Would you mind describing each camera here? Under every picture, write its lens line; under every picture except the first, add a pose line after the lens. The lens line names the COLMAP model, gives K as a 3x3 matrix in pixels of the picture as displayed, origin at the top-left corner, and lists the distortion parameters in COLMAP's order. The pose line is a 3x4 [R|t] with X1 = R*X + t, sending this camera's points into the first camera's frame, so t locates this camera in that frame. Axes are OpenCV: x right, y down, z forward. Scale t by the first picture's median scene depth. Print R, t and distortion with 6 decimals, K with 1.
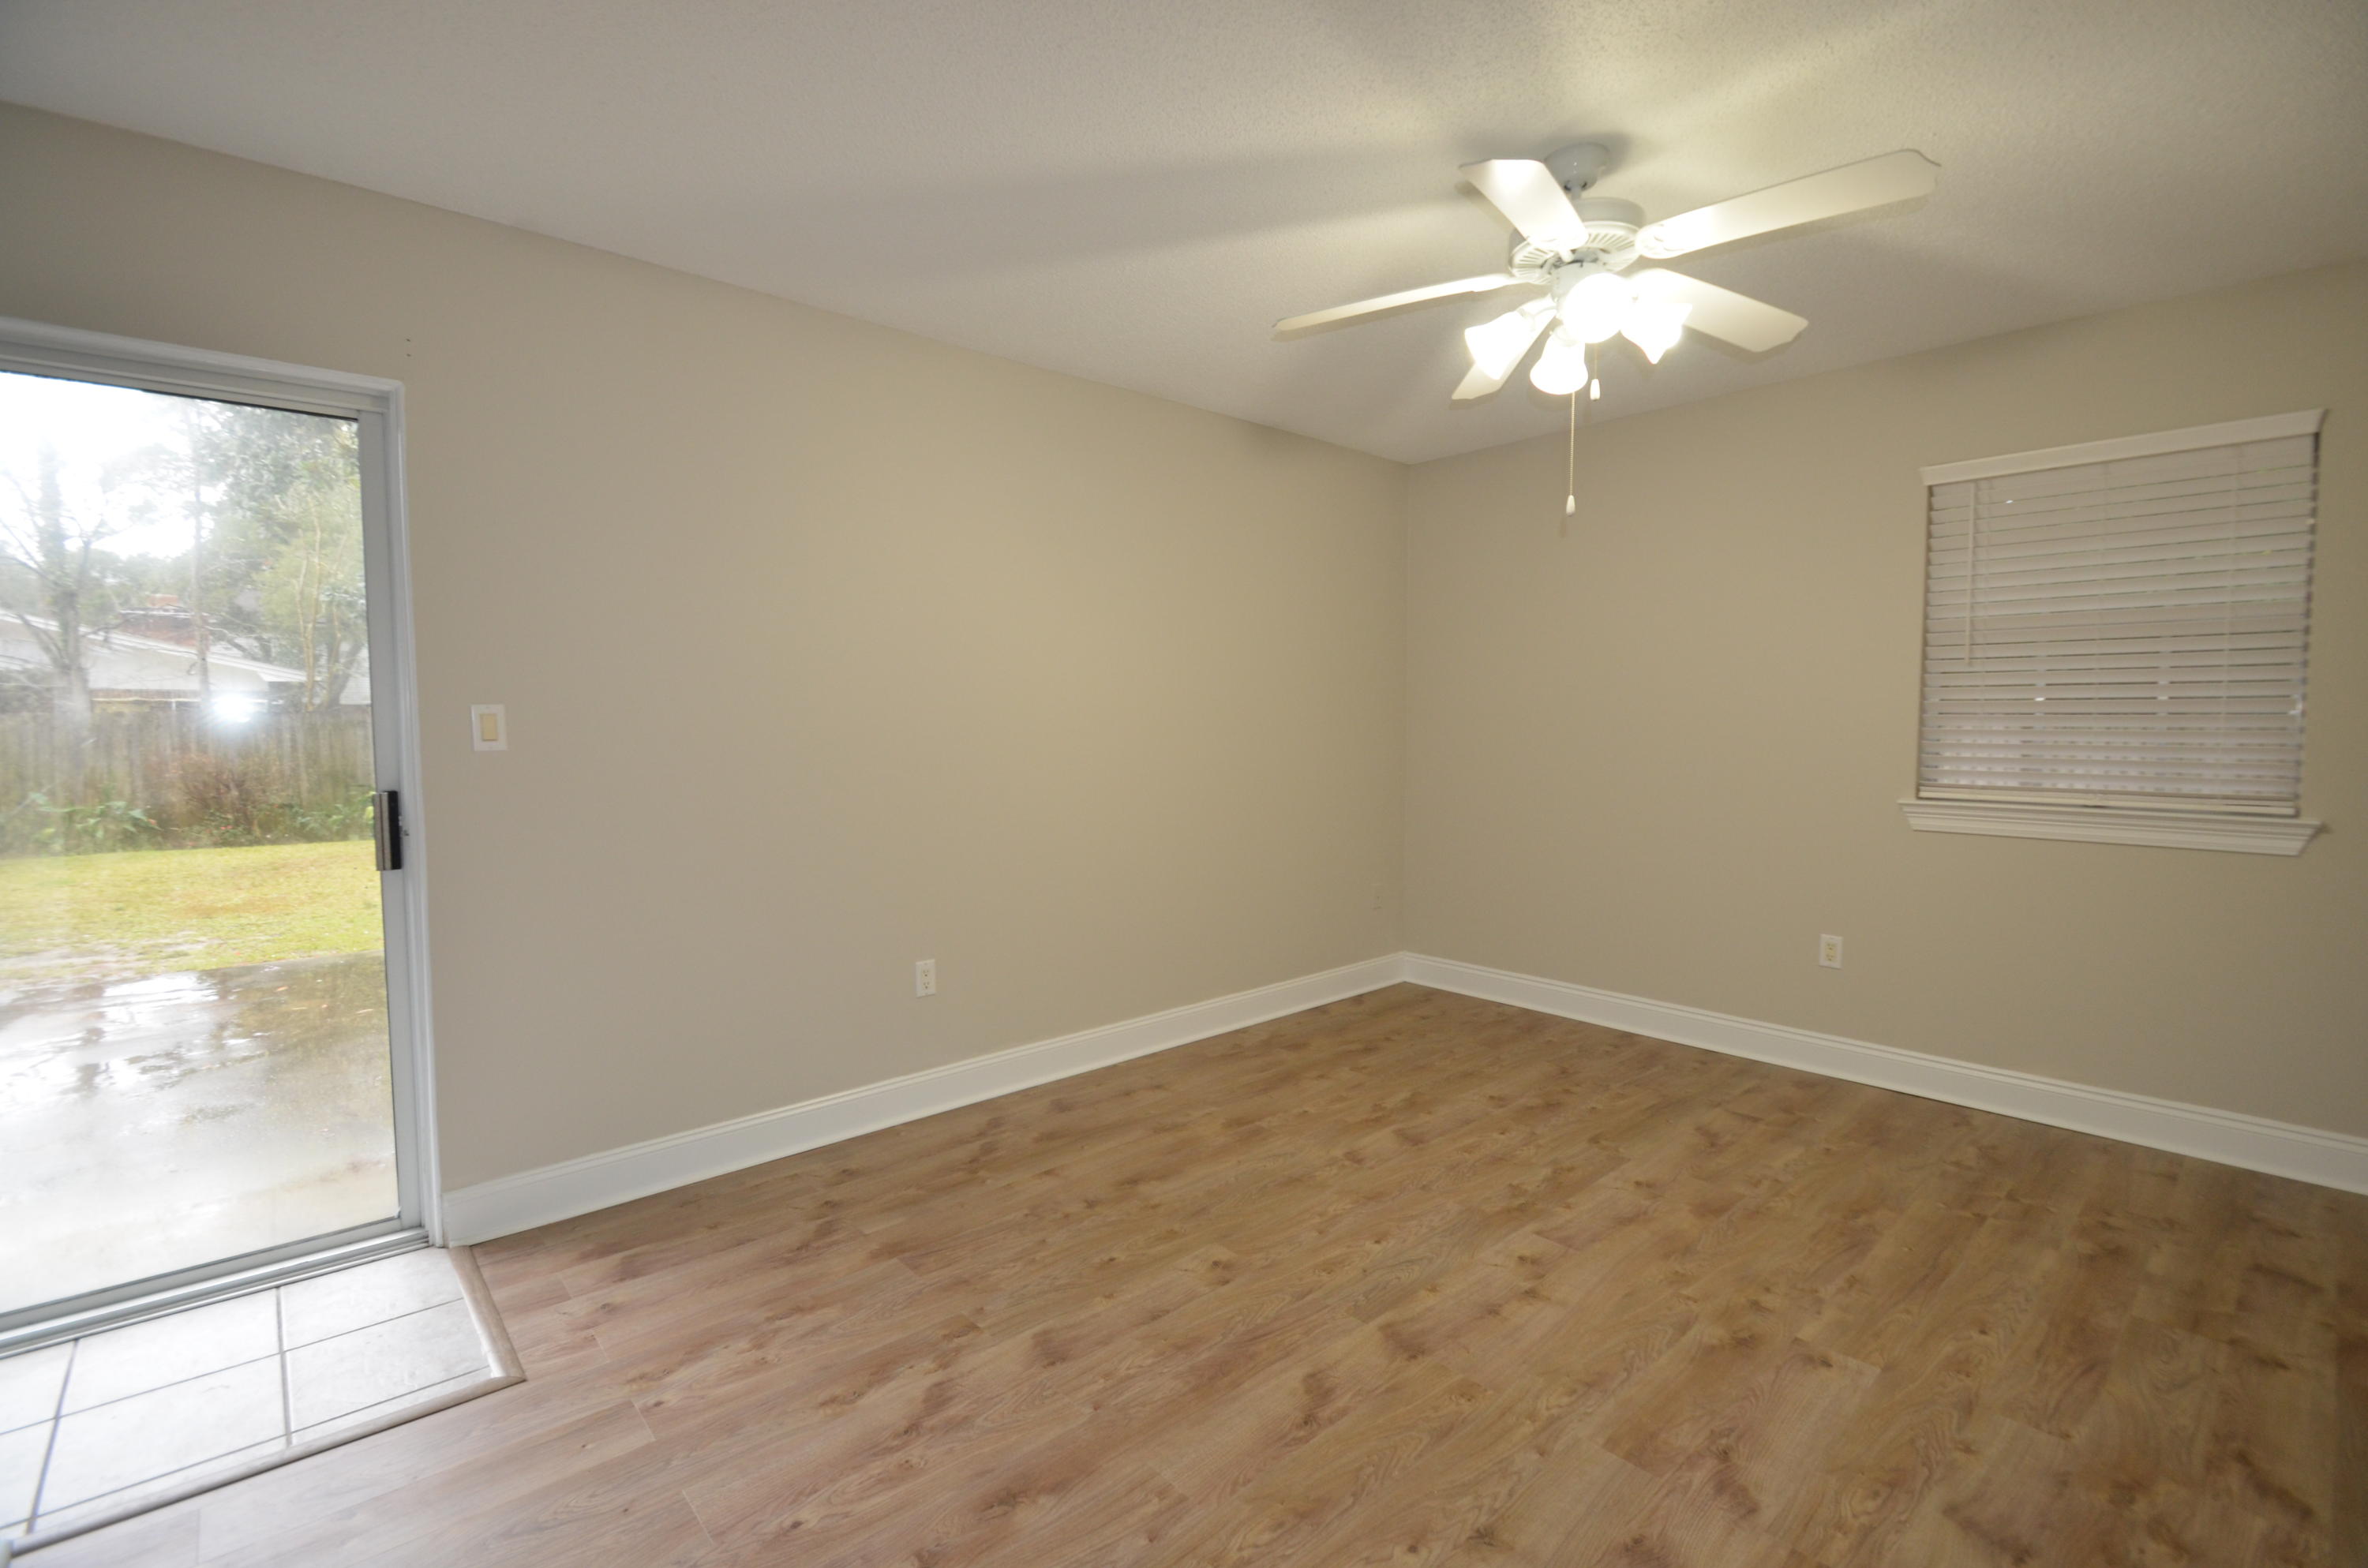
lens RADIAL K [[1031.8, 0, 1165.2], [0, 1031.8, 768.7], [0, 0, 1]] dist [-0.014850, -0.004038]
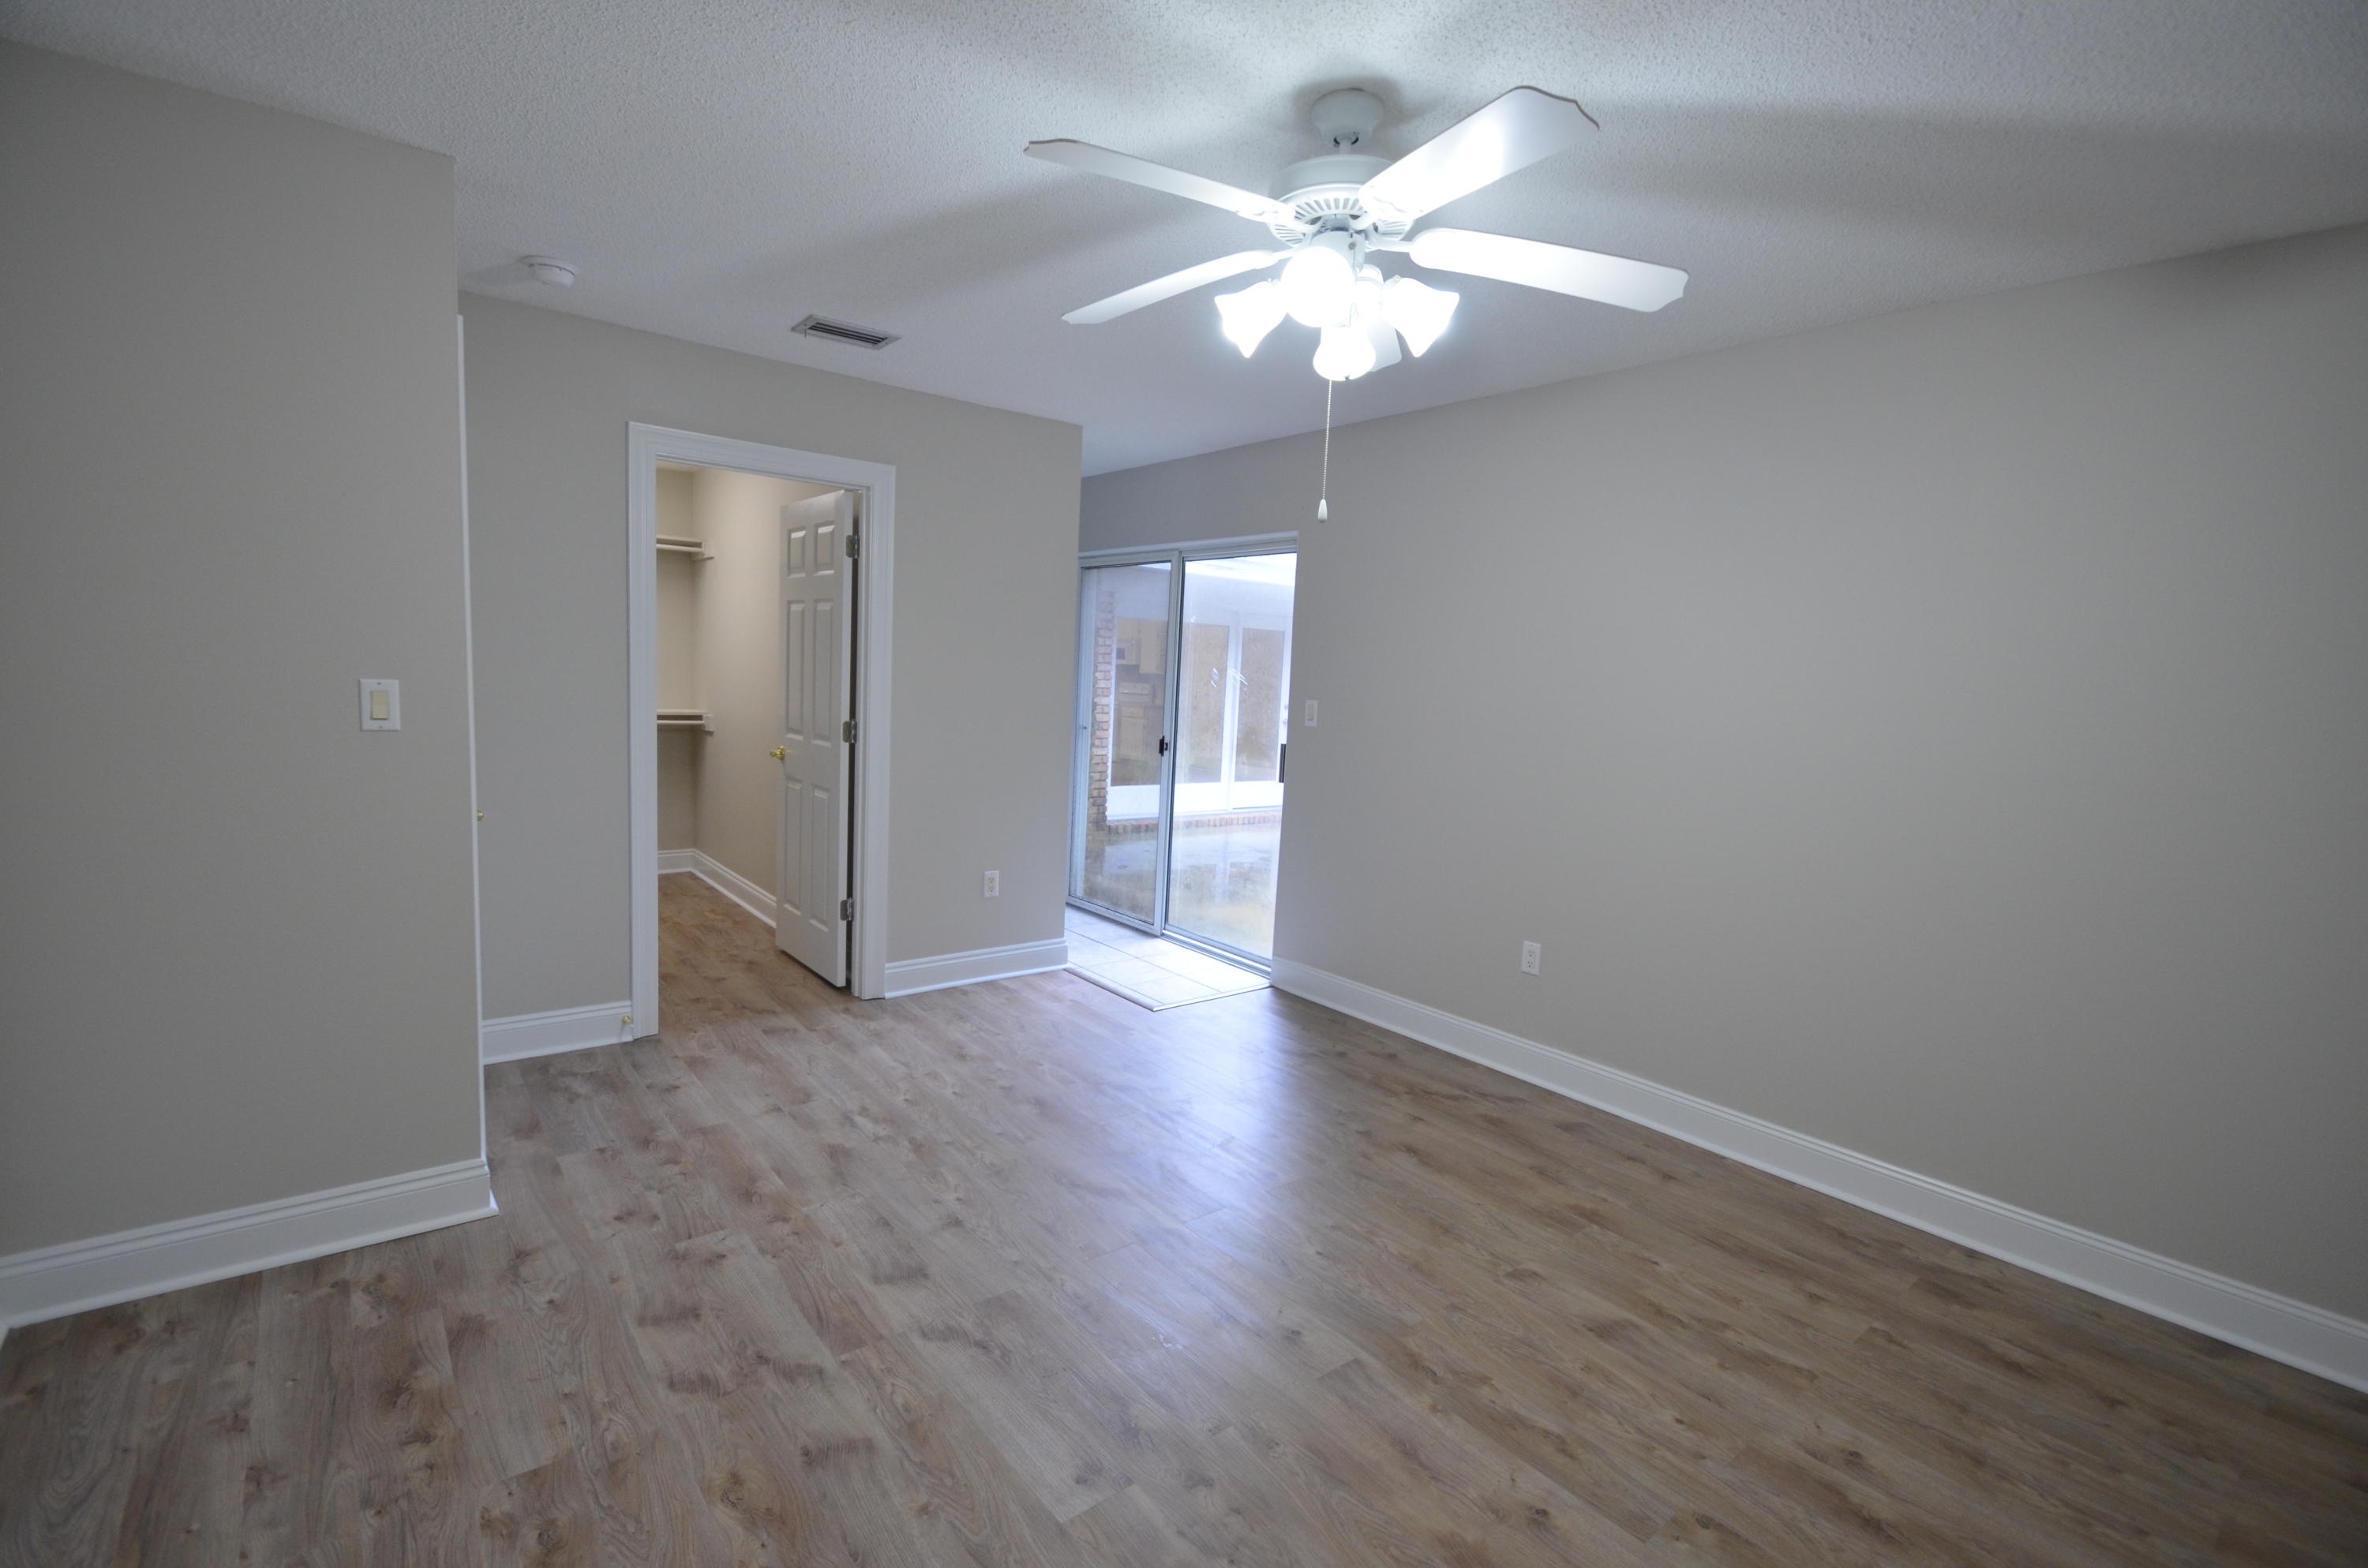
lens RADIAL K [[1031.8, 0, 1169.8], [0, 1031.8, 765.7], [0, 0, 1]] dist [-0.014850, -0.004038]
pose [[-0.033415, 0.099664, -0.994460, 0.941252], [-0.097352, 0.989959, 0.102484, -0.087650], [0.994689, 0.100237, -0.023377, 0.659326]]
